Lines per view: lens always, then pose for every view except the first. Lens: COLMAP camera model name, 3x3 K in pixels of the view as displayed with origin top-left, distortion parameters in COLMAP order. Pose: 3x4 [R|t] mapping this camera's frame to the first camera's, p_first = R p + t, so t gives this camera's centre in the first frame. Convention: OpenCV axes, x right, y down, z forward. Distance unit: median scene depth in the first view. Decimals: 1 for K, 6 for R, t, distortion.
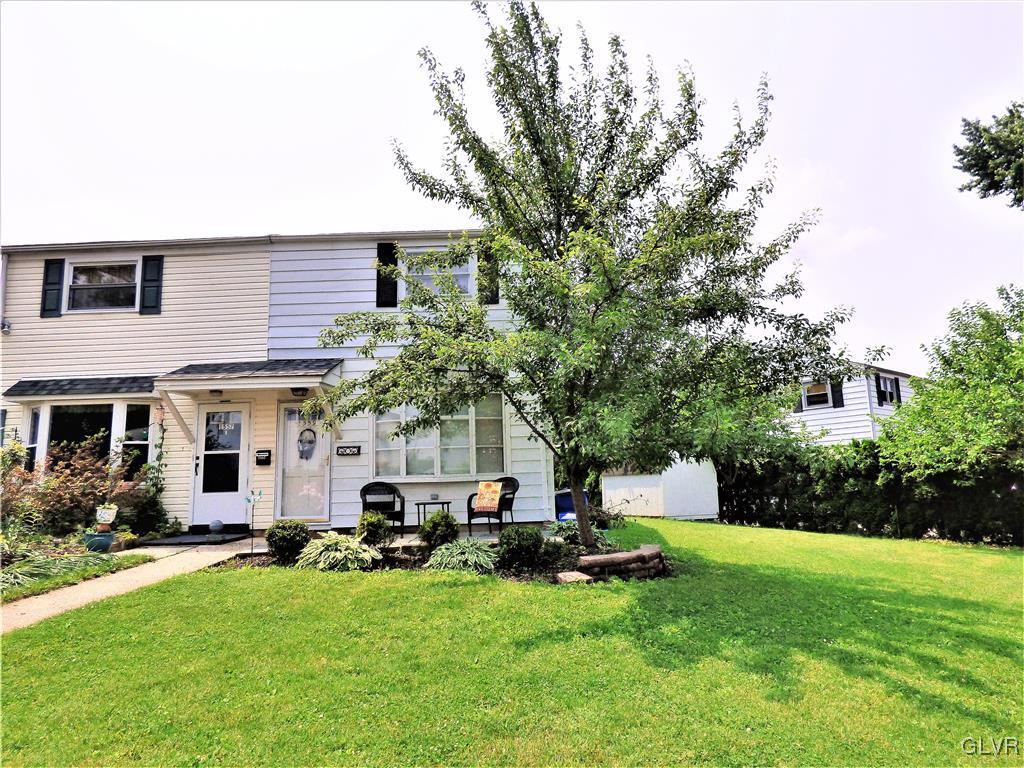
lens RADIAL K [[620.7, 0, 503.6], [0, 620.7, 390.7], [0, 0, 1]] dist [-0.019240, 0.005779]
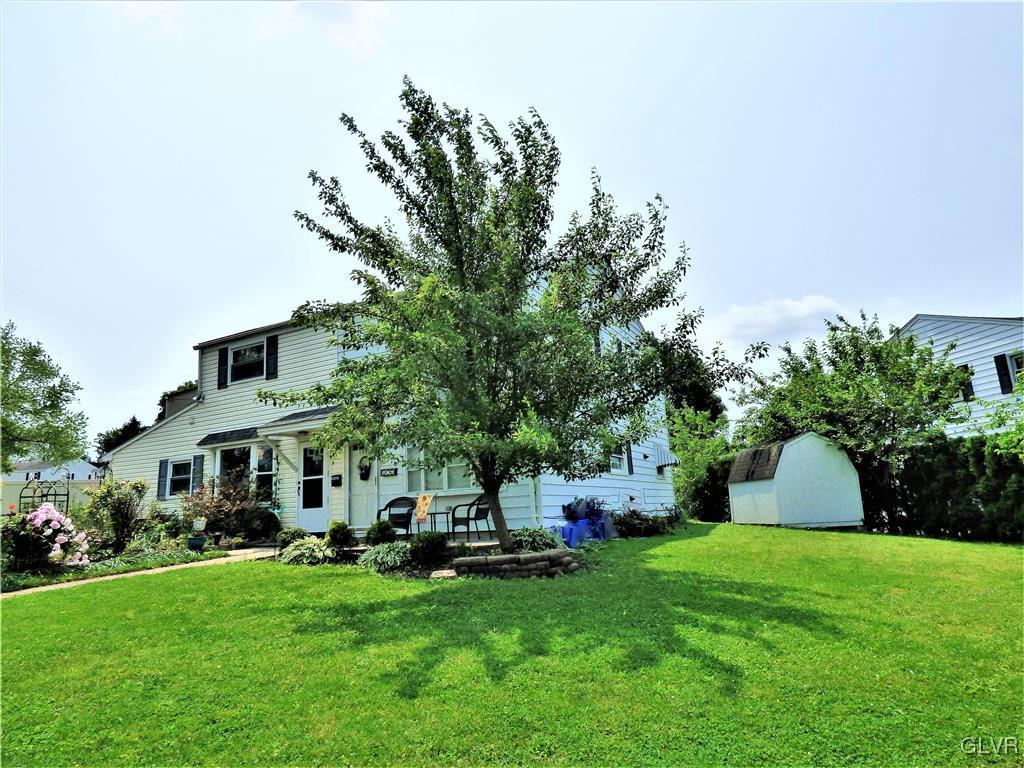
lens RADIAL K [[620.7, 0, 505.2], [0, 620.7, 382.0], [0, 0, 1]] dist [-0.019240, 0.005779]
pose [[0.892108, -0.109494, -0.438355, 0.503133], [0.094685, 0.993955, -0.055577, 0.008614], [0.441790, 0.008075, 0.897082, -0.007078]]
